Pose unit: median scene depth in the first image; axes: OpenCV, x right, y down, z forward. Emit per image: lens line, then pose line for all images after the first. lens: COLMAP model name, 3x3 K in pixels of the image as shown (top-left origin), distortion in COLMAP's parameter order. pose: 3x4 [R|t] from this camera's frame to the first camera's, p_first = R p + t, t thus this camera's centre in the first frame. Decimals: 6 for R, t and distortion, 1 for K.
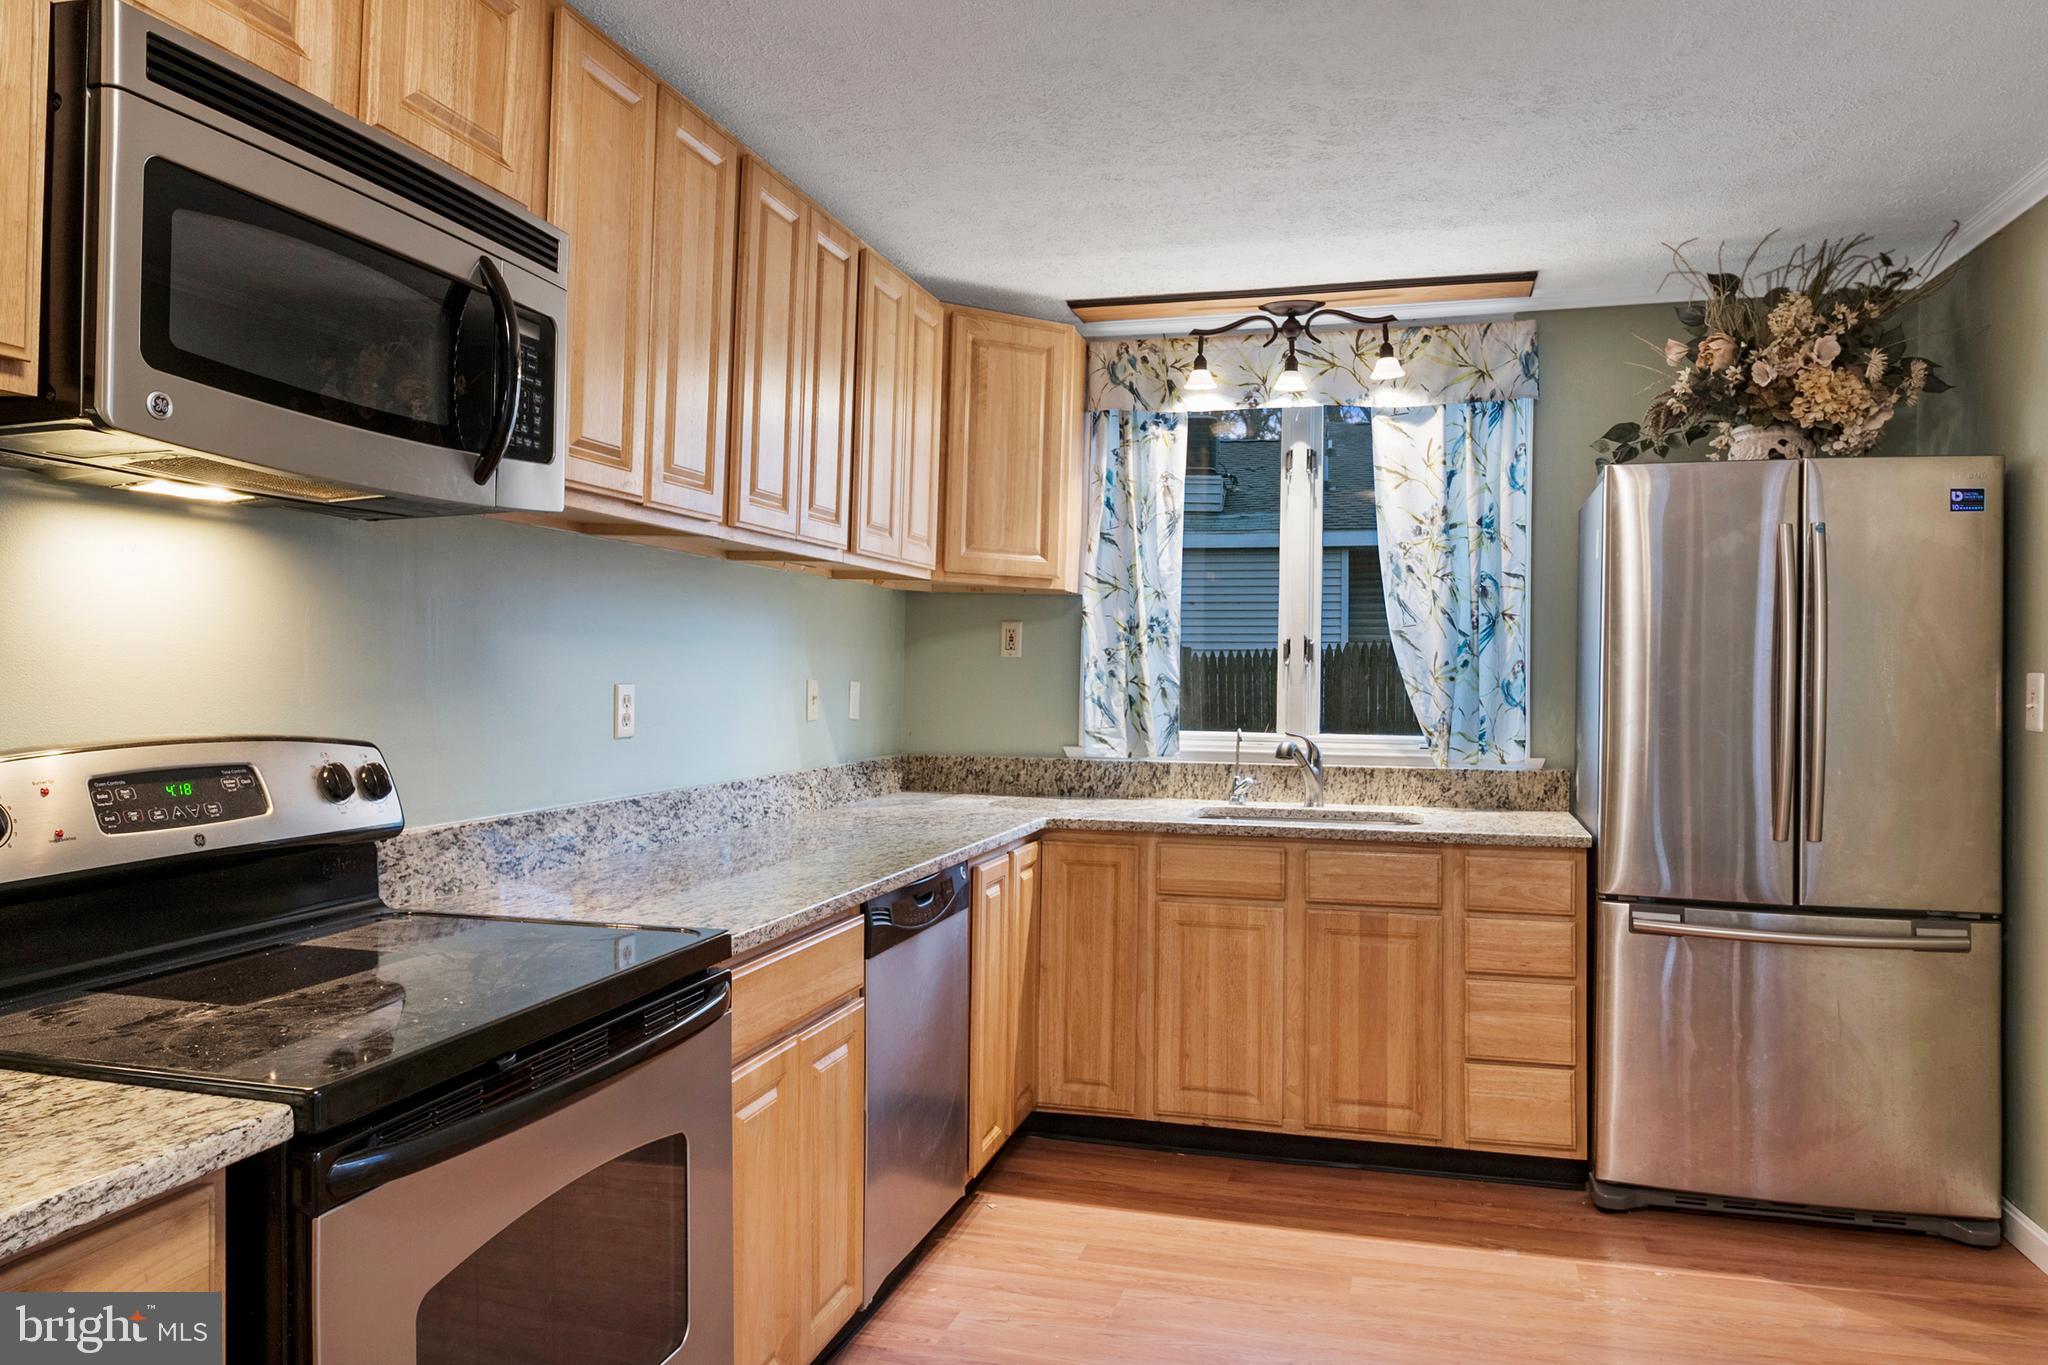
lens RADIAL K [[1345.7, 0, 1015.1], [0, 1345.7, 708.2], [0, 0, 1]] dist [0.000645, -0.003742]
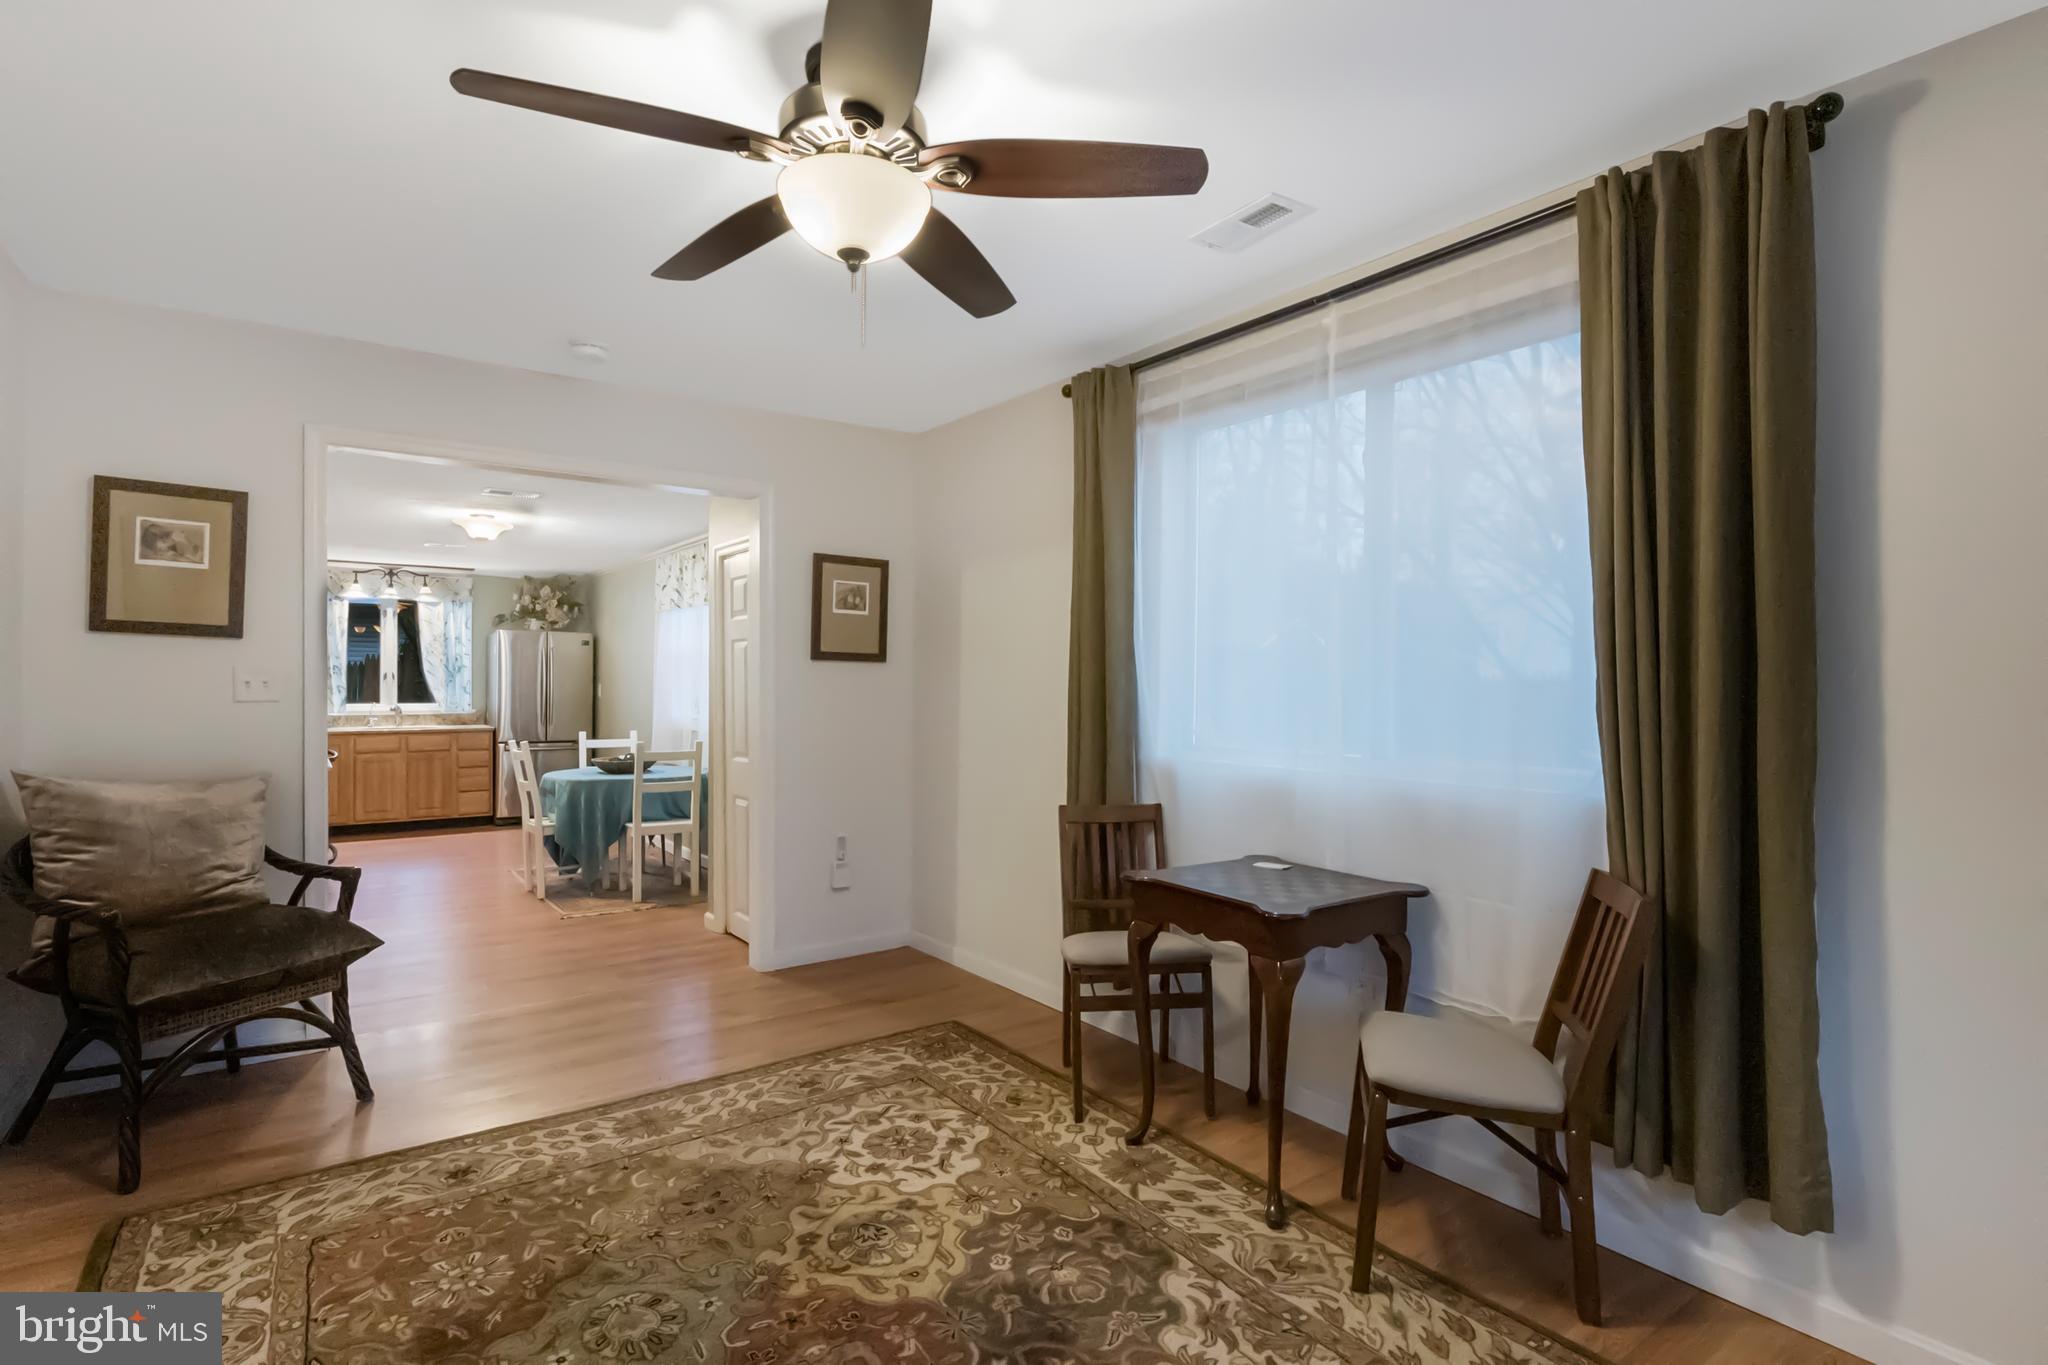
lens RADIAL K [[959.9, 0, 1015.5], [0, 959.9, 670.2], [0, 0, 1]] dist [-0.001433, -0.000066]
pose [[0.592374, 0.006790, 0.805634, -0.836986], [0.018159, 0.999598, -0.021777, 0.018018], [-0.805458, 0.027530, 0.592013, -1.700596]]
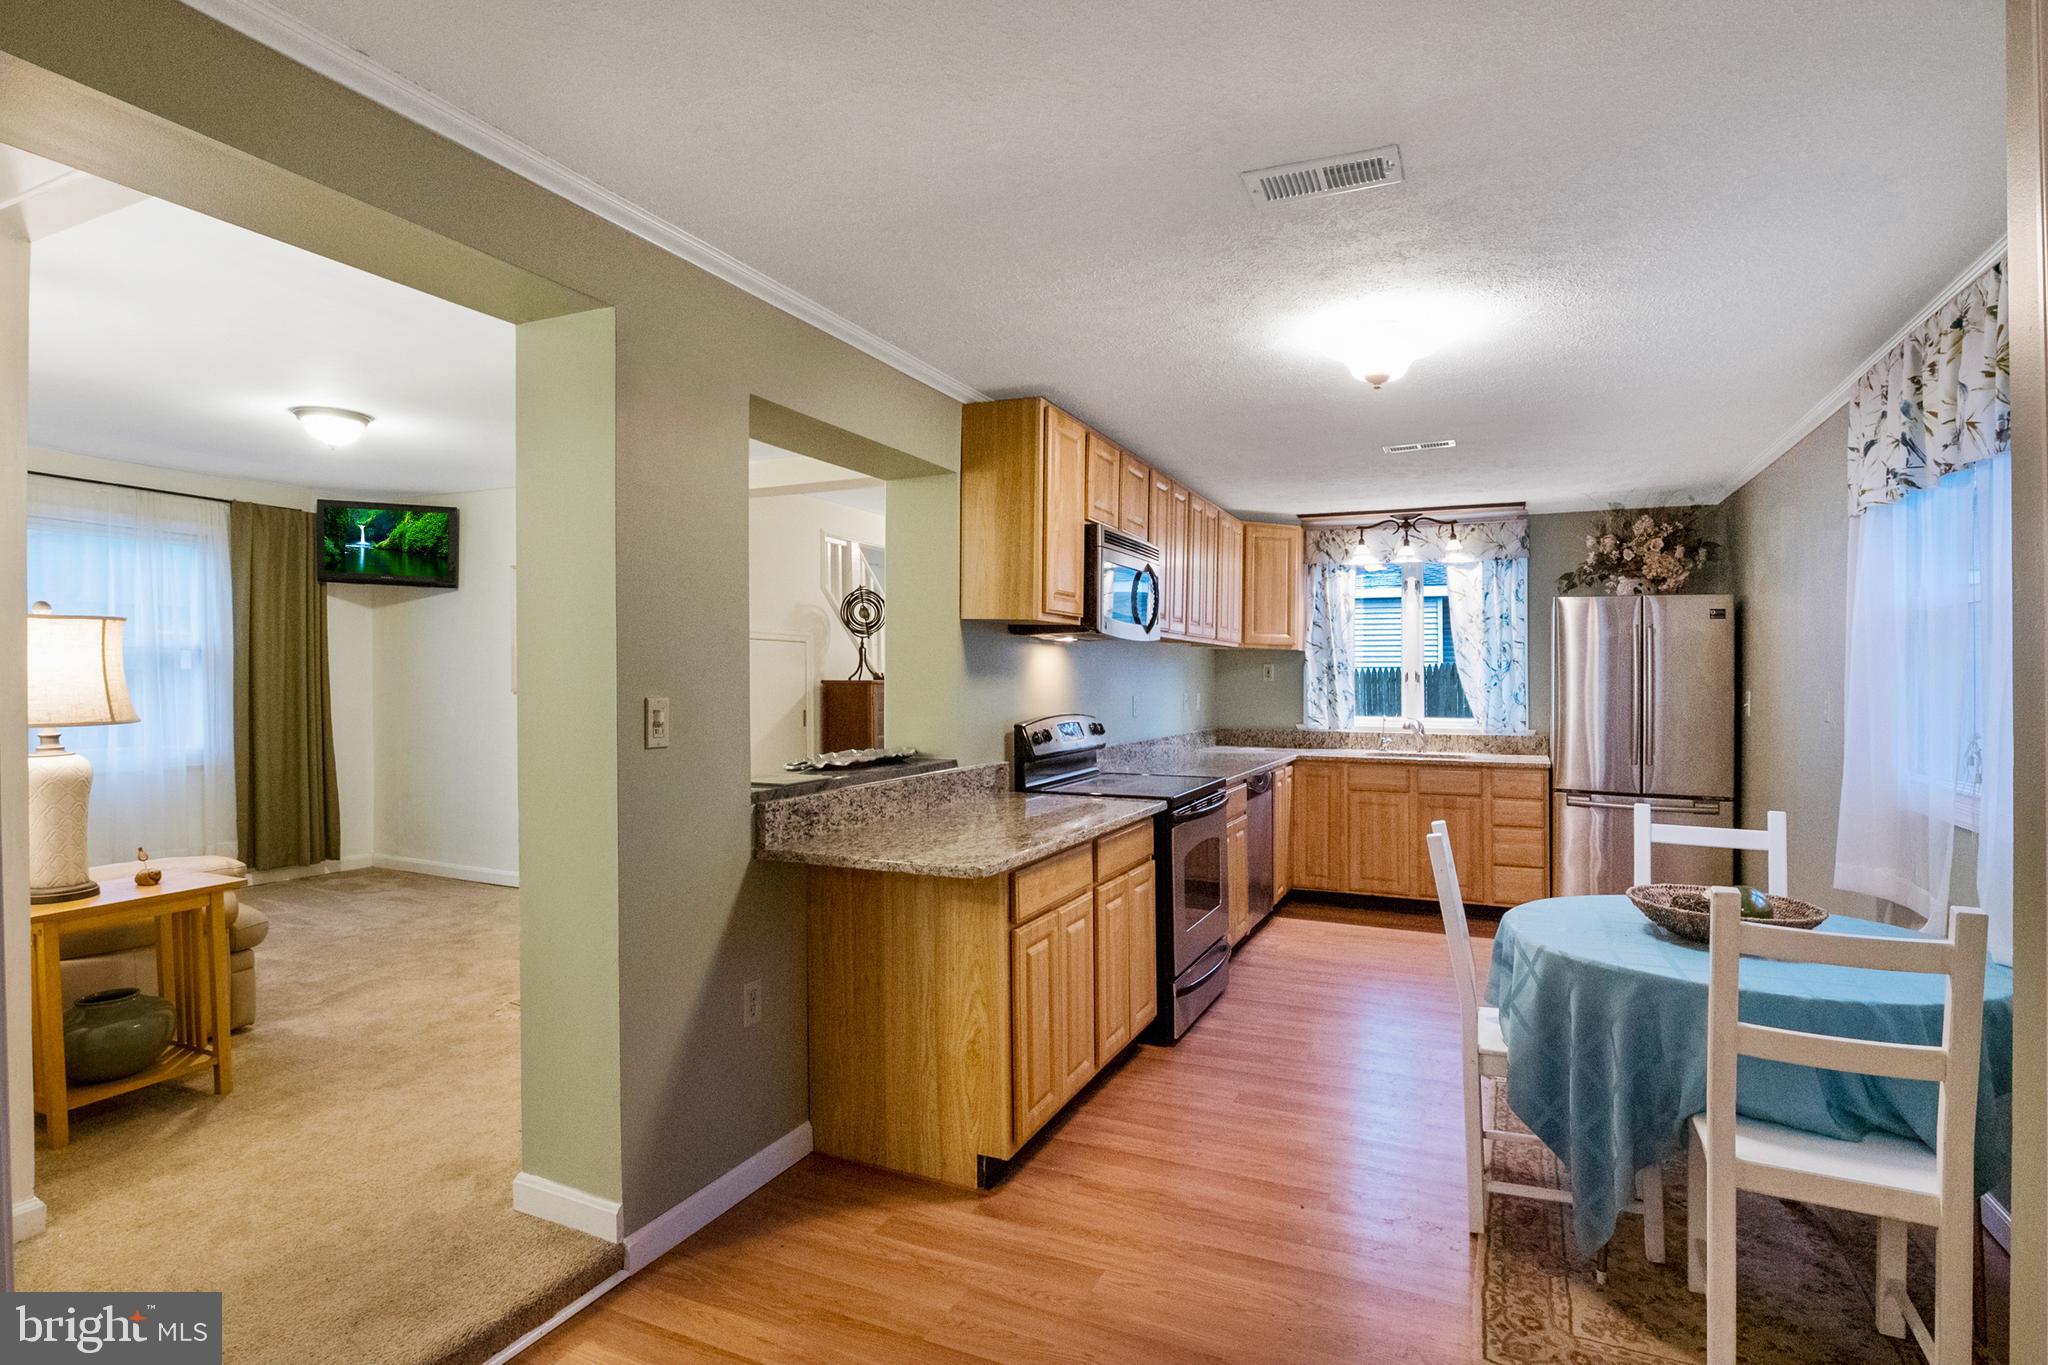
lens RADIAL K [[1055.3, 0, 1022.1], [0, 1055.3, 654.7], [0, 0, 1]] dist [-0.018983, -0.000099]
pose [[0.990334, -0.005089, -0.138612, -0.189044], [-0.001684, 0.998812, -0.048701, 0.001565], [0.138696, 0.048464, 0.989149, -0.815659]]
